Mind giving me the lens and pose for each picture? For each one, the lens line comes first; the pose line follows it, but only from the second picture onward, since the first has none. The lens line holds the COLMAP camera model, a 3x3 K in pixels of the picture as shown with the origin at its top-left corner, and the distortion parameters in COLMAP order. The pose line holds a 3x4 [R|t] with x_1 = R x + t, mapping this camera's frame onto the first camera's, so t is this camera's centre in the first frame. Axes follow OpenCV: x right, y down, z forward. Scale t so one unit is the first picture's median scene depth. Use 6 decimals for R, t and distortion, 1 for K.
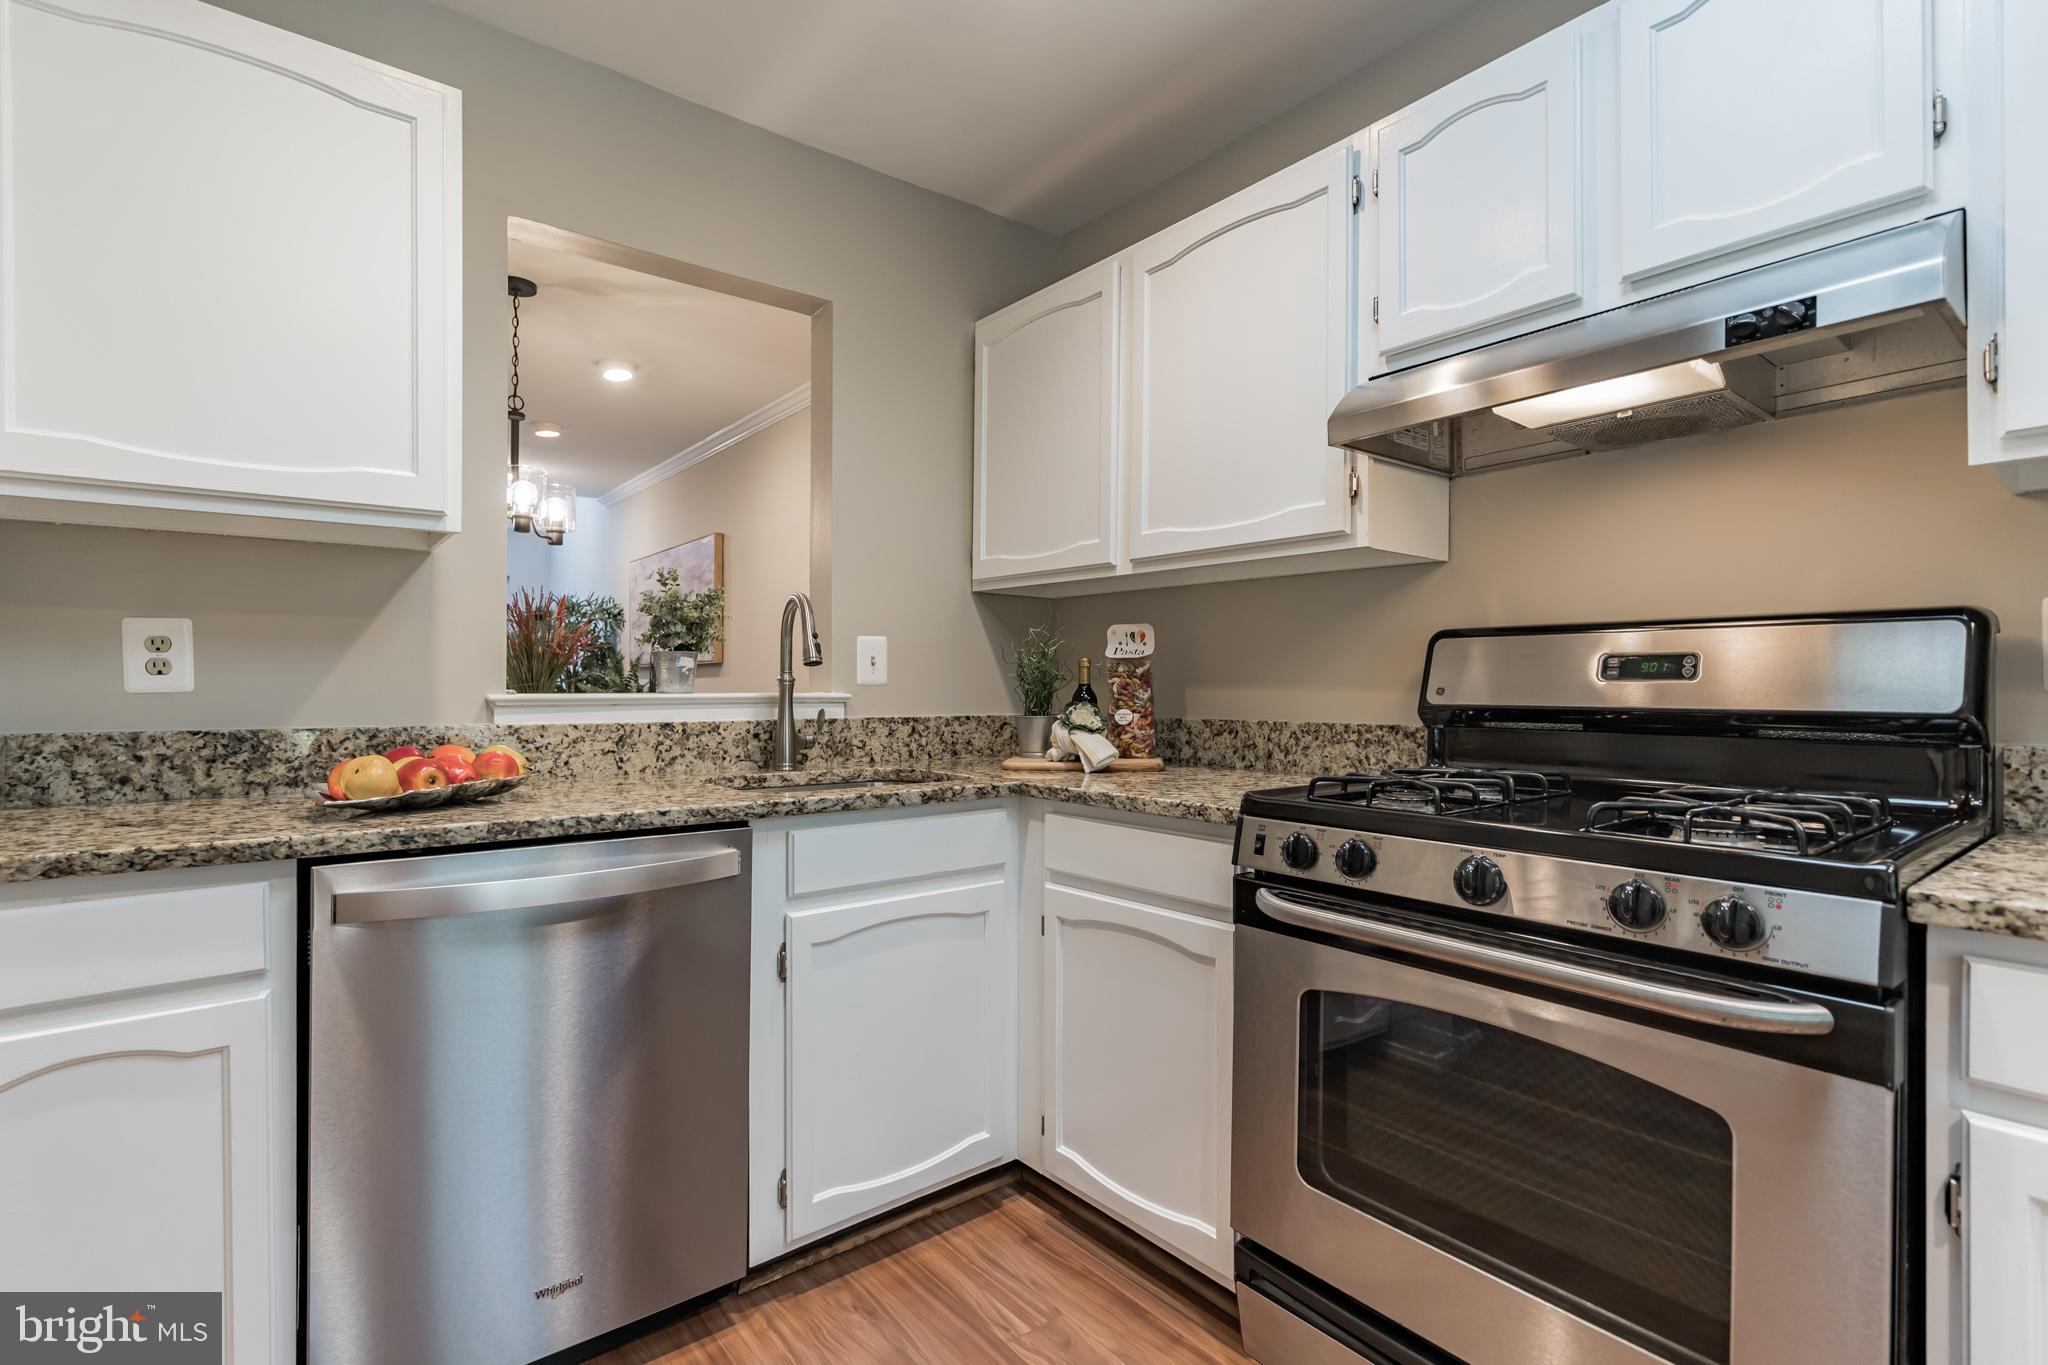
lens RADIAL K [[940.5, 0, 1014.9], [0, 940.5, 678.8], [0, 0, 1]] dist [-0.012470, 0.007686]
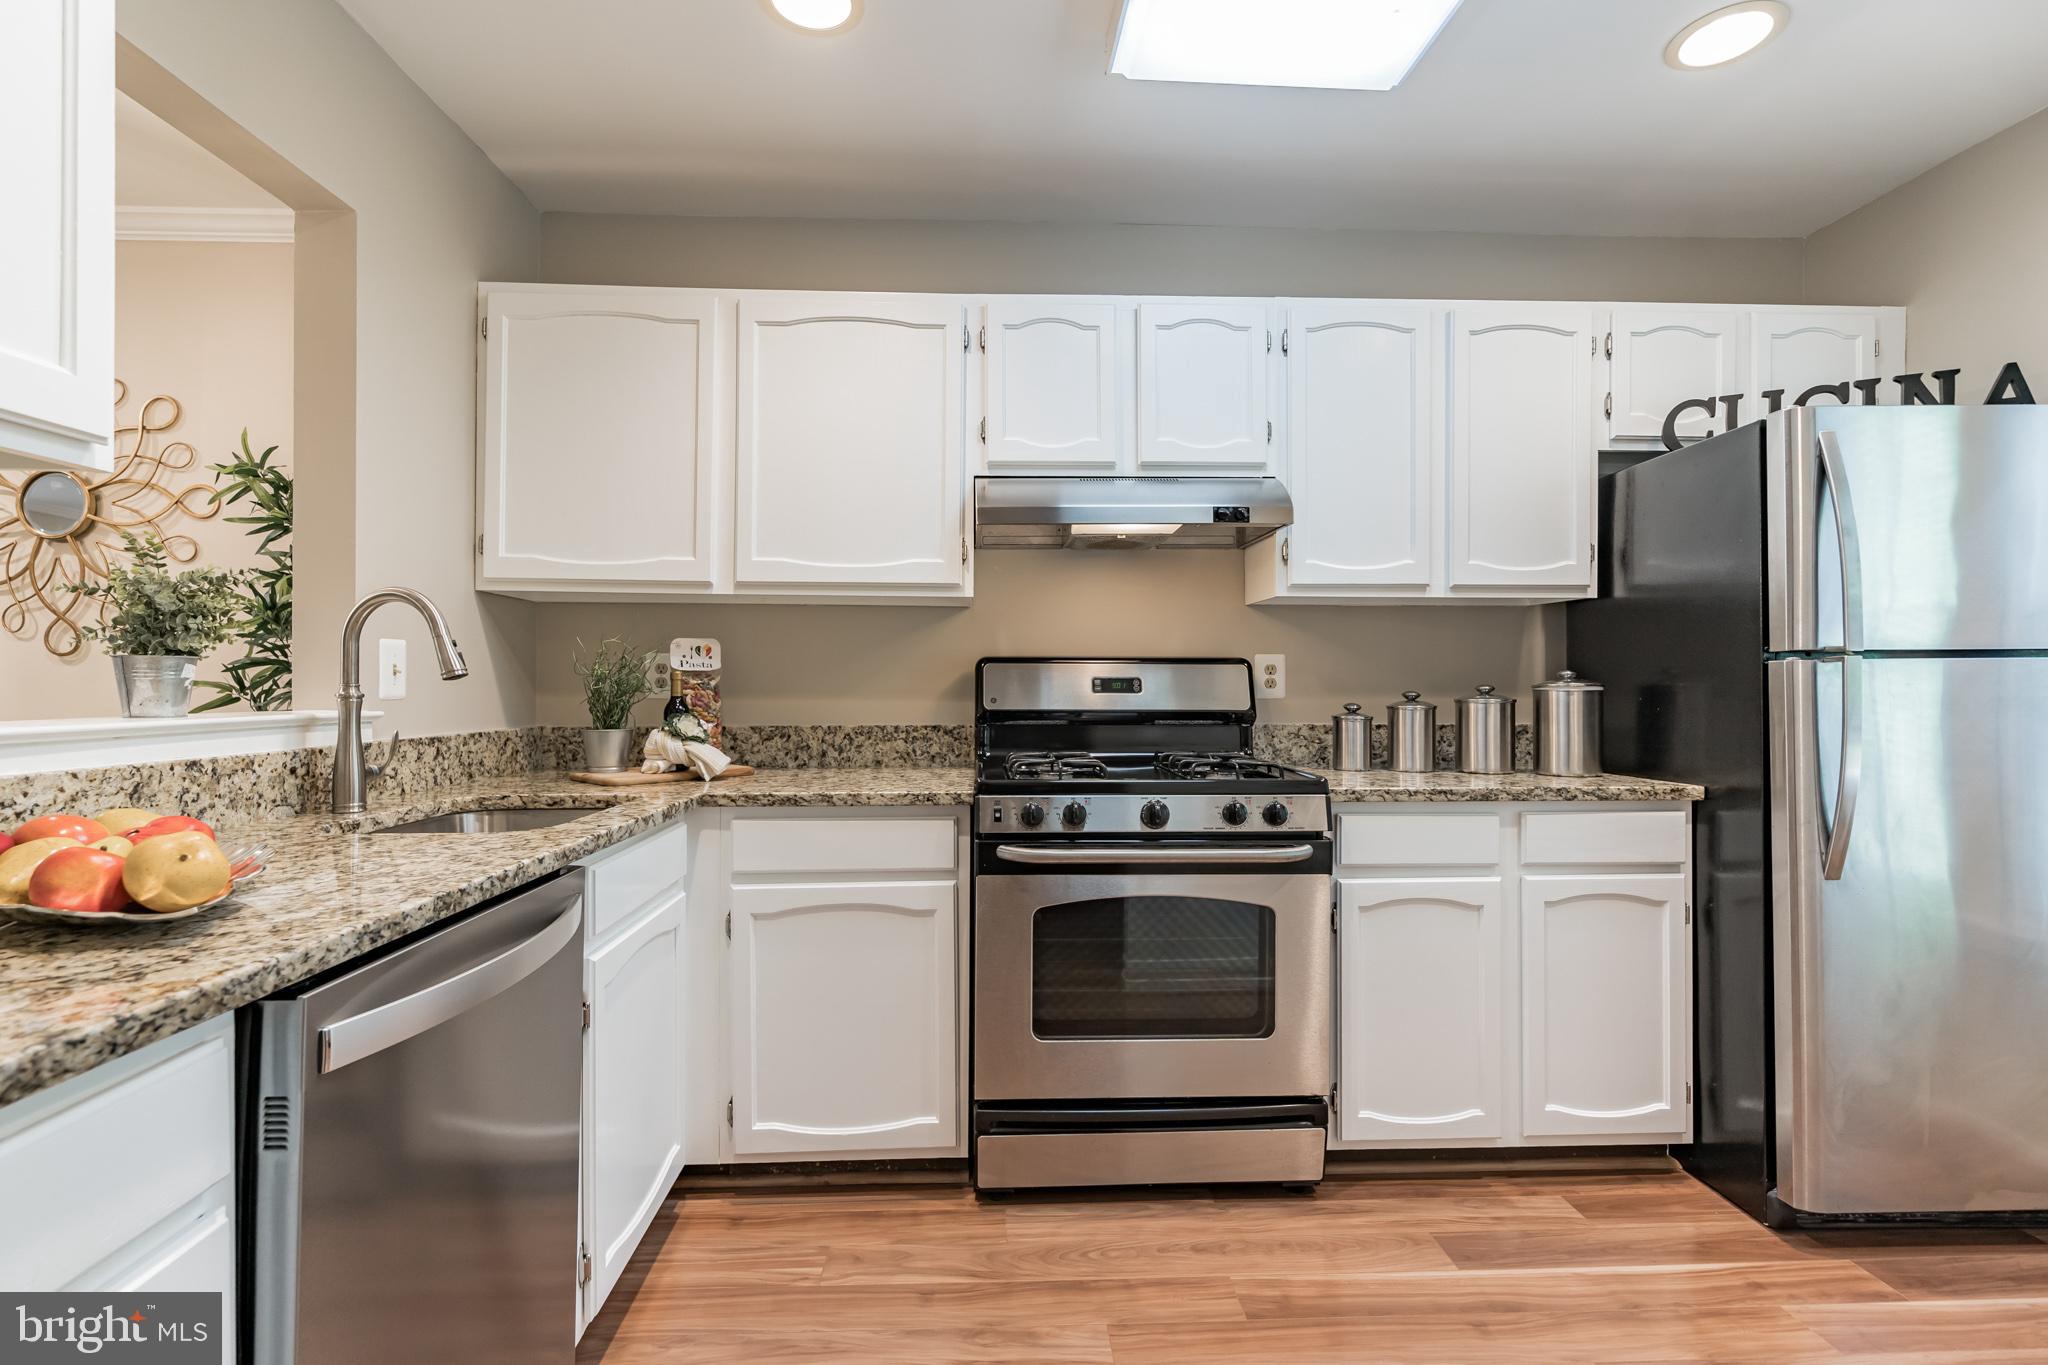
lens RADIAL K [[933.2, 0, 999.8], [0, 933.2, 680.3], [0, 0, 1]] dist [-0.001322, 0.001202]
pose [[0.595381, 0.002005, 0.803441, -0.617431], [-0.005997, 0.999980, 0.001949, -0.018411], [-0.803421, -0.005979, 0.595381, 0.126008]]
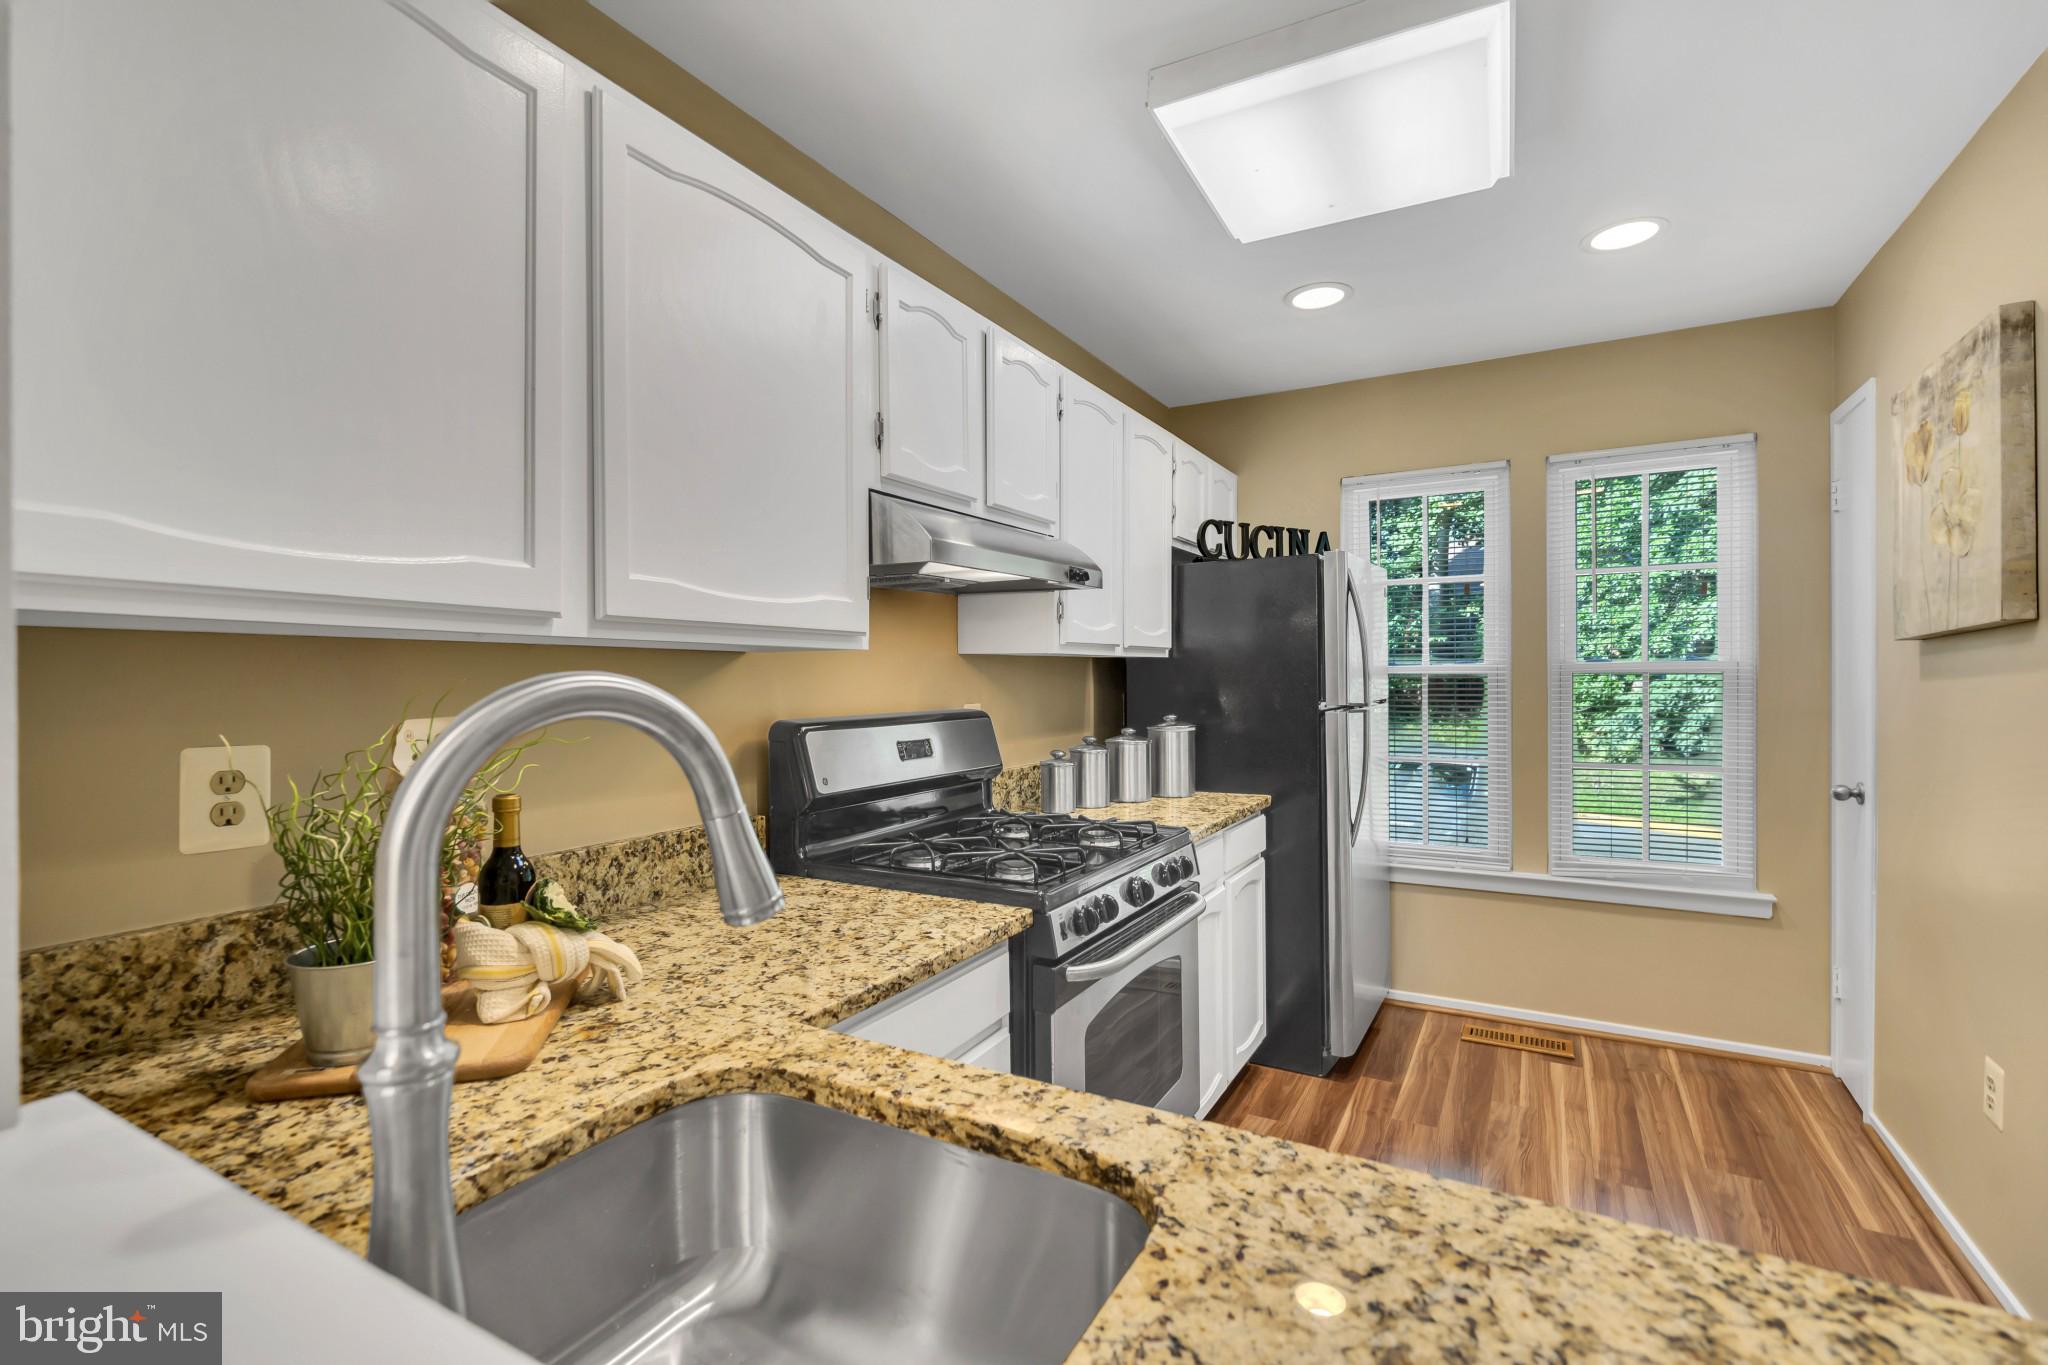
lens RADIAL K [[940.5, 0, 1014.9], [0, 940.5, 678.8], [0, 0, 1]] dist [-0.012470, 0.007686]
pose [[-0.378991, -0.005459, 0.925384, -0.566133], [-0.002333, 0.999985, 0.004943, -0.099384], [-0.925397, -0.000285, -0.378998, 1.081628]]
